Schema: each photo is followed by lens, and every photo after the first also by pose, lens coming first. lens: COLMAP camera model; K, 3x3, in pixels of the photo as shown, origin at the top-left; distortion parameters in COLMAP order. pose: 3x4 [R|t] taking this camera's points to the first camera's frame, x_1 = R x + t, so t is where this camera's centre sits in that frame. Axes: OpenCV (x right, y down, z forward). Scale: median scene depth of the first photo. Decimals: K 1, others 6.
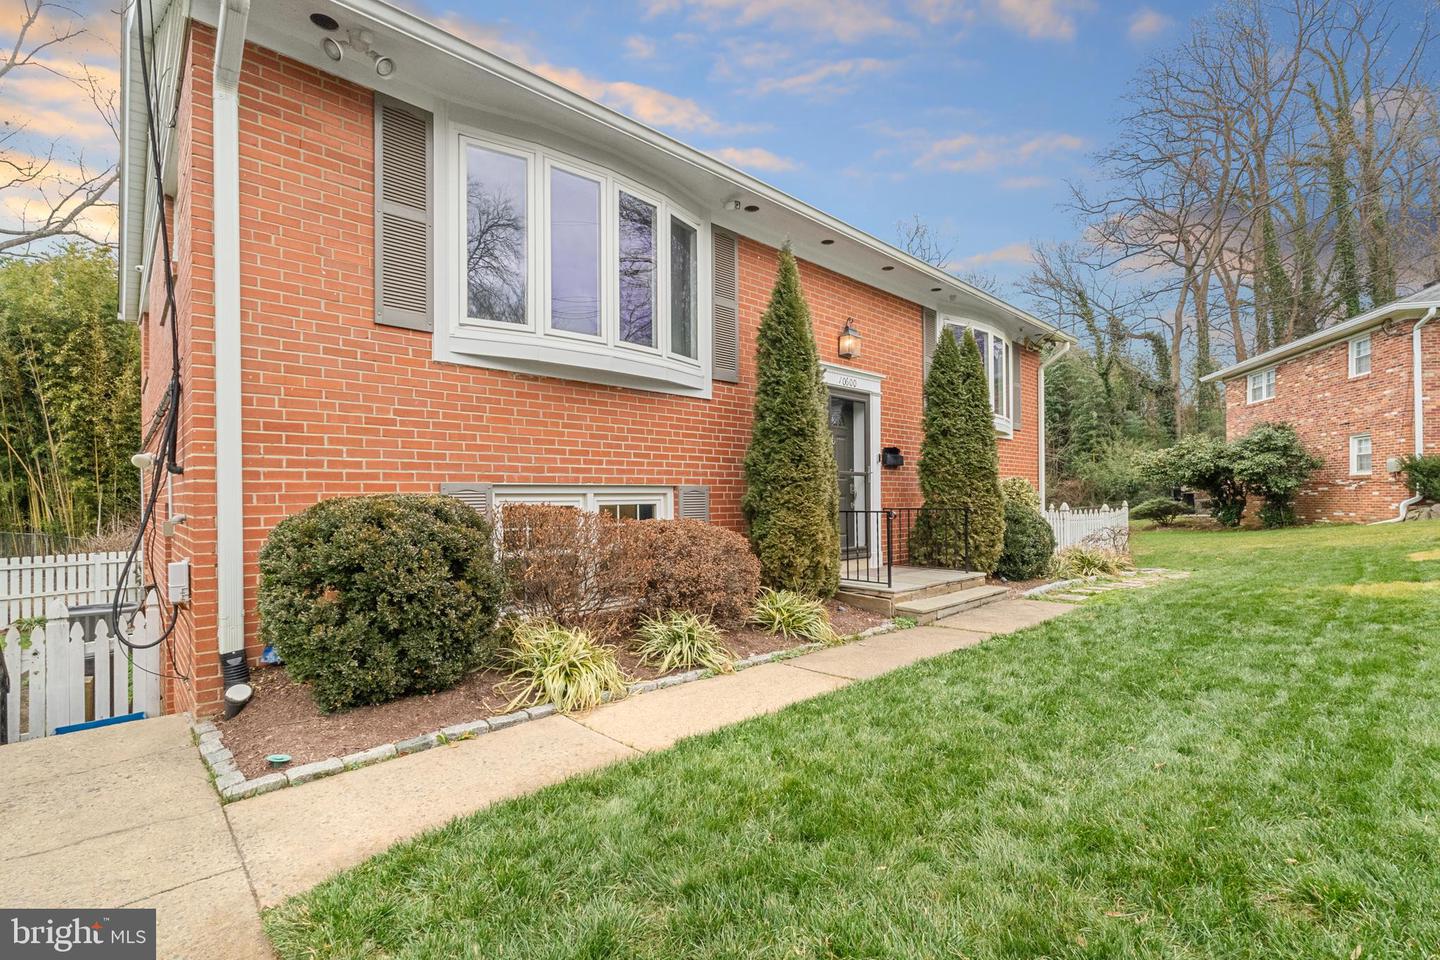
lens RADIAL K [[653.5, 0, 735.7], [0, 653.5, 504.2], [0, 0, 1]] dist [-0.002904, 0.000221]
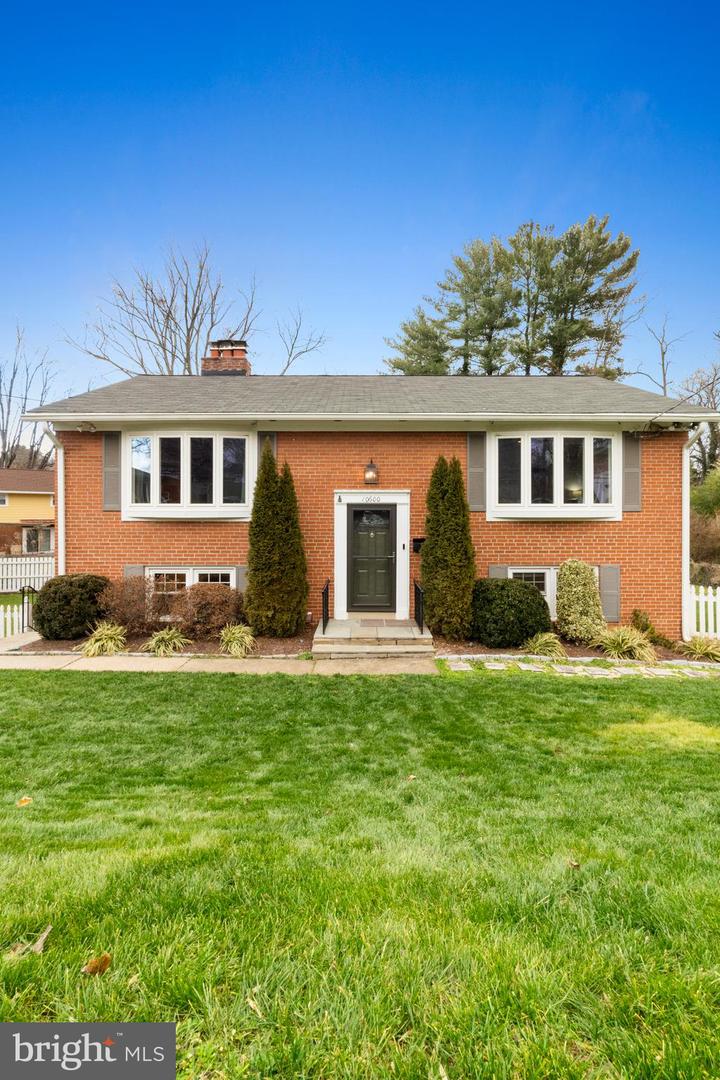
lens RADIAL K [[490.1, 0, 358.9], [0, 490.1, 520.9], [0, 0, 1]] dist [-0.002904, 0.000221]
pose [[0.707359, 0.023715, -0.706456, 1.400262], [-0.010230, 0.999676, 0.023315, -0.228874], [0.706780, -0.009265, 0.707373, 0.204266]]
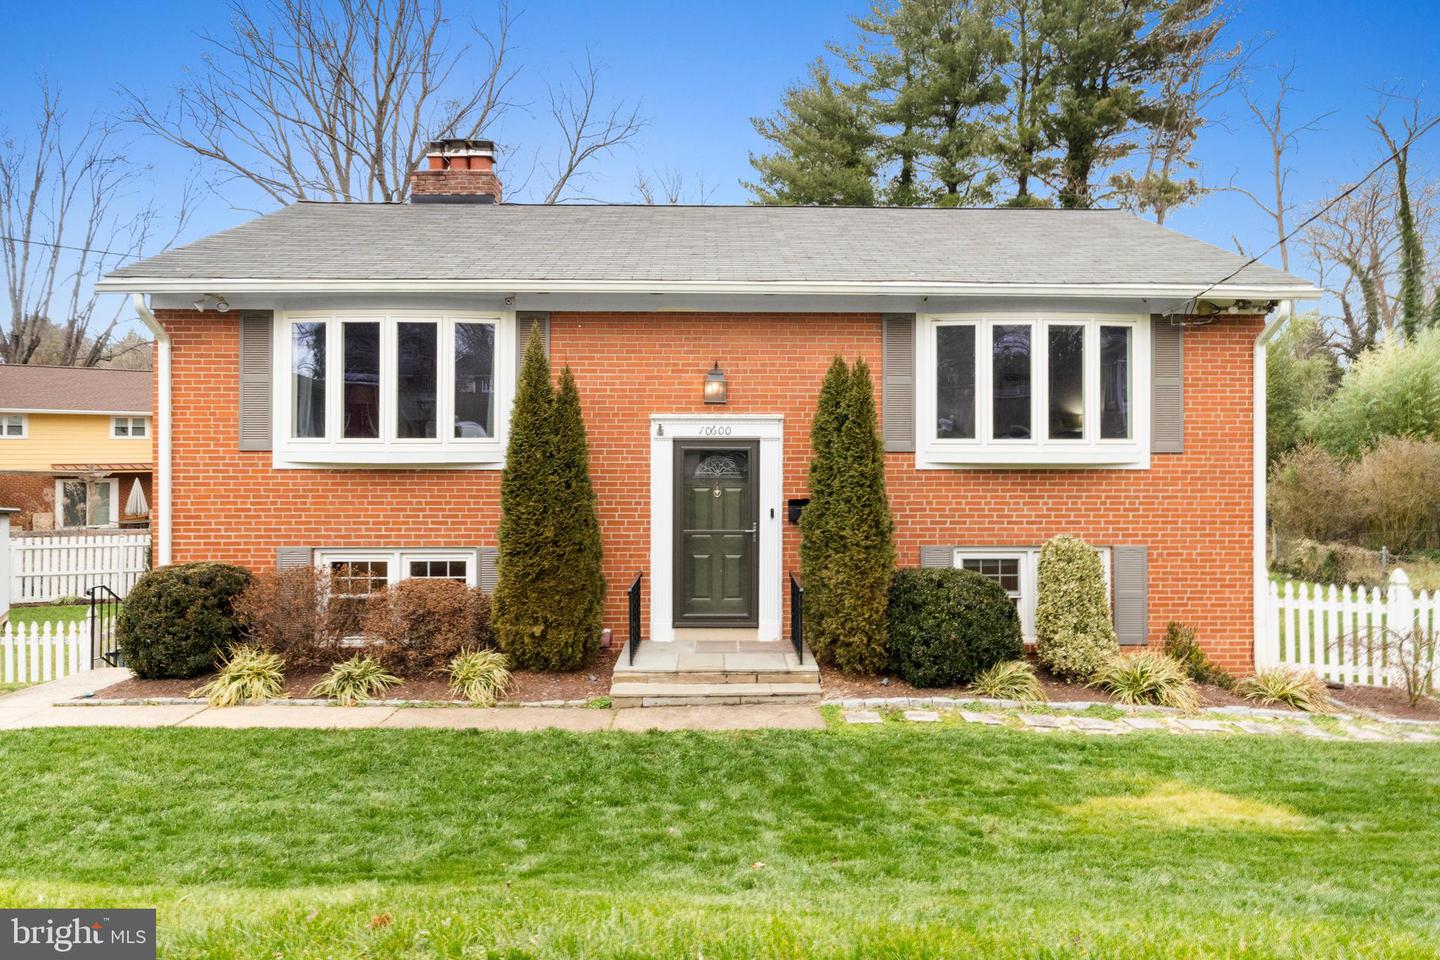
lens RADIAL K [[957.0, 0, 729.7], [0, 957.0, 454.1], [0, 0, 1]] dist [0.003185, -0.003115]
pose [[0.723420, 0.015650, -0.690231, 1.557231], [-0.011173, 0.999878, 0.010960, -0.240095], [0.690318, -0.000217, 0.723506, 0.084947]]
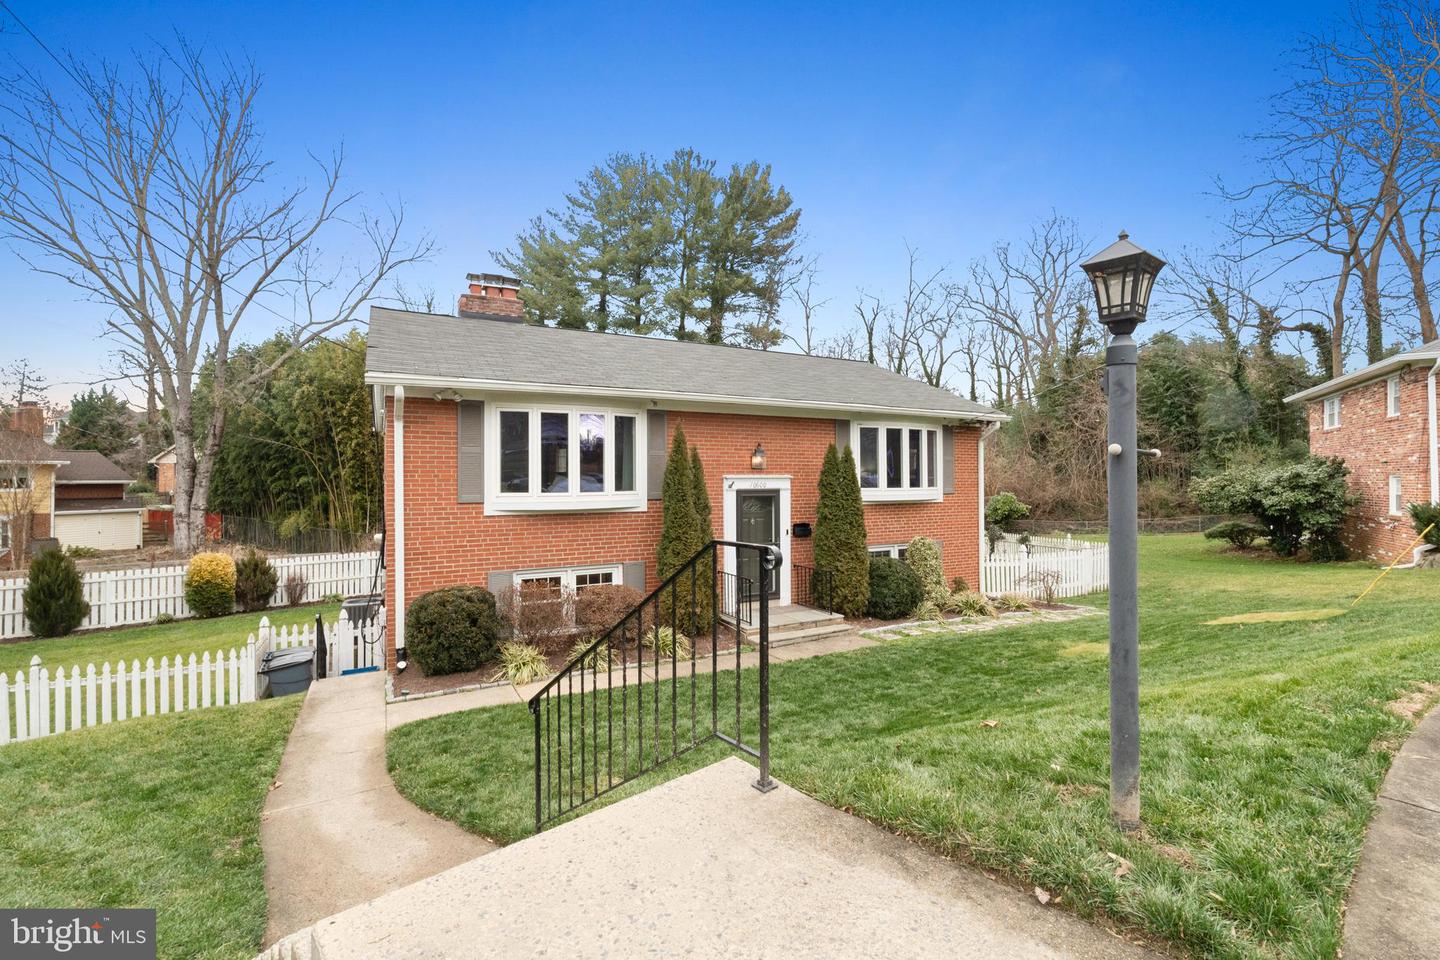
lens RADIAL K [[653.5, 0, 726.1], [0, 653.5, 482.3], [0, 0, 1]] dist [-0.002904, 0.000221]
pose [[0.961976, 0.003358, -0.273112, 0.733983], [-0.003485, 0.999994, 0.000020, -0.273274], [0.273111, 0.000933, 0.961982, -0.702324]]
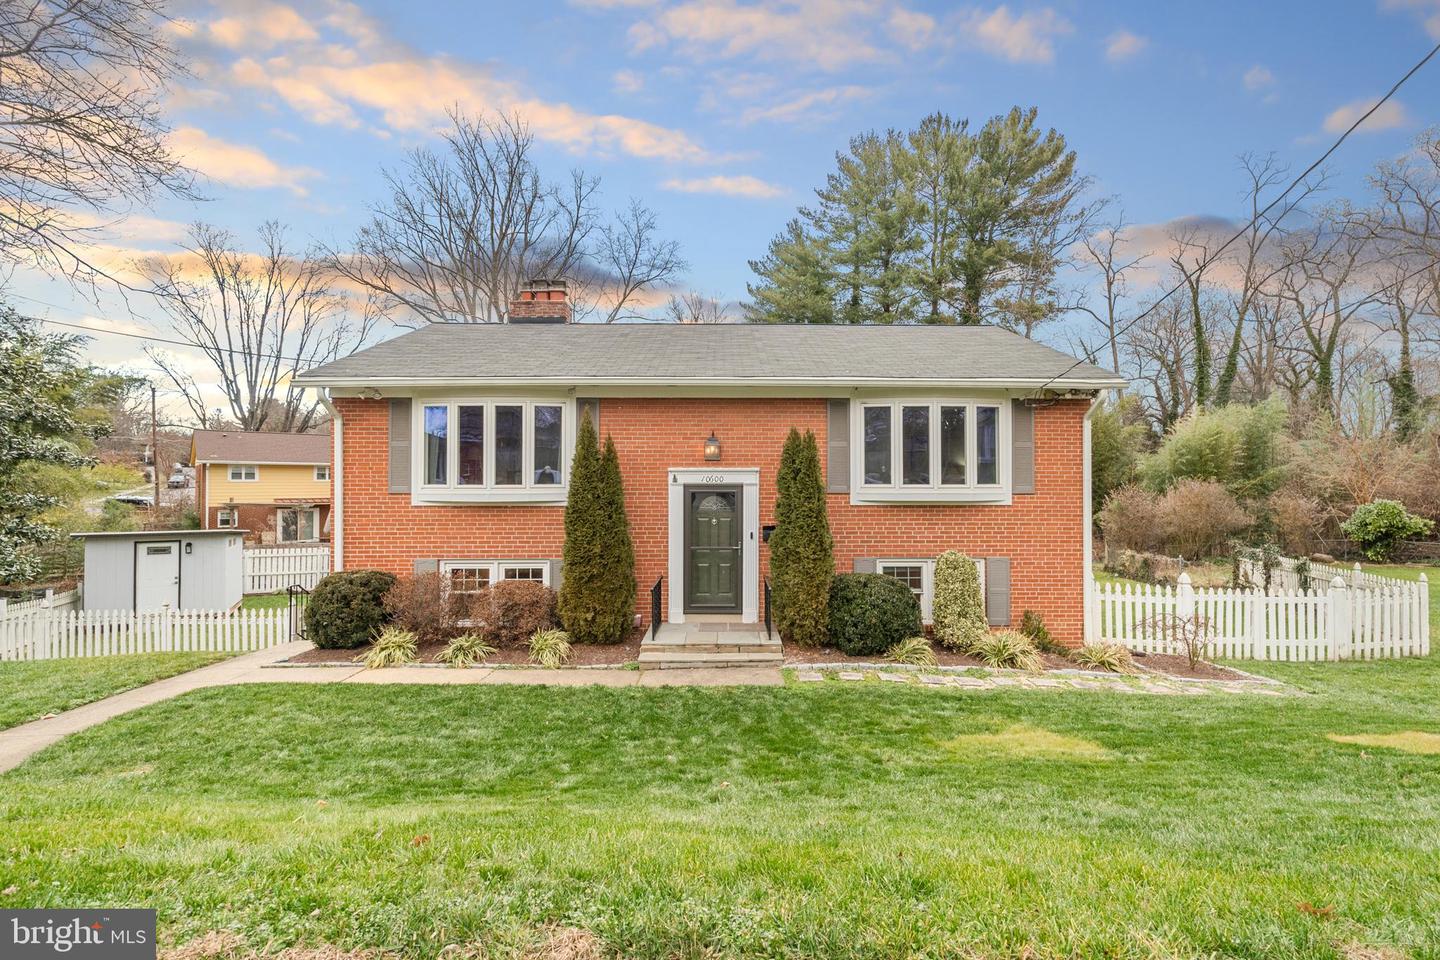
lens RADIAL K [[653.5, 0, 731.0], [0, 653.5, 487.9], [0, 0, 1]] dist [-0.002904, 0.000221]
pose [[0.715766, 0.012429, -0.698229, 1.584723], [-0.009282, 0.999923, 0.008285, -0.255518], [0.698278, 0.000551, 0.715826, 0.121143]]
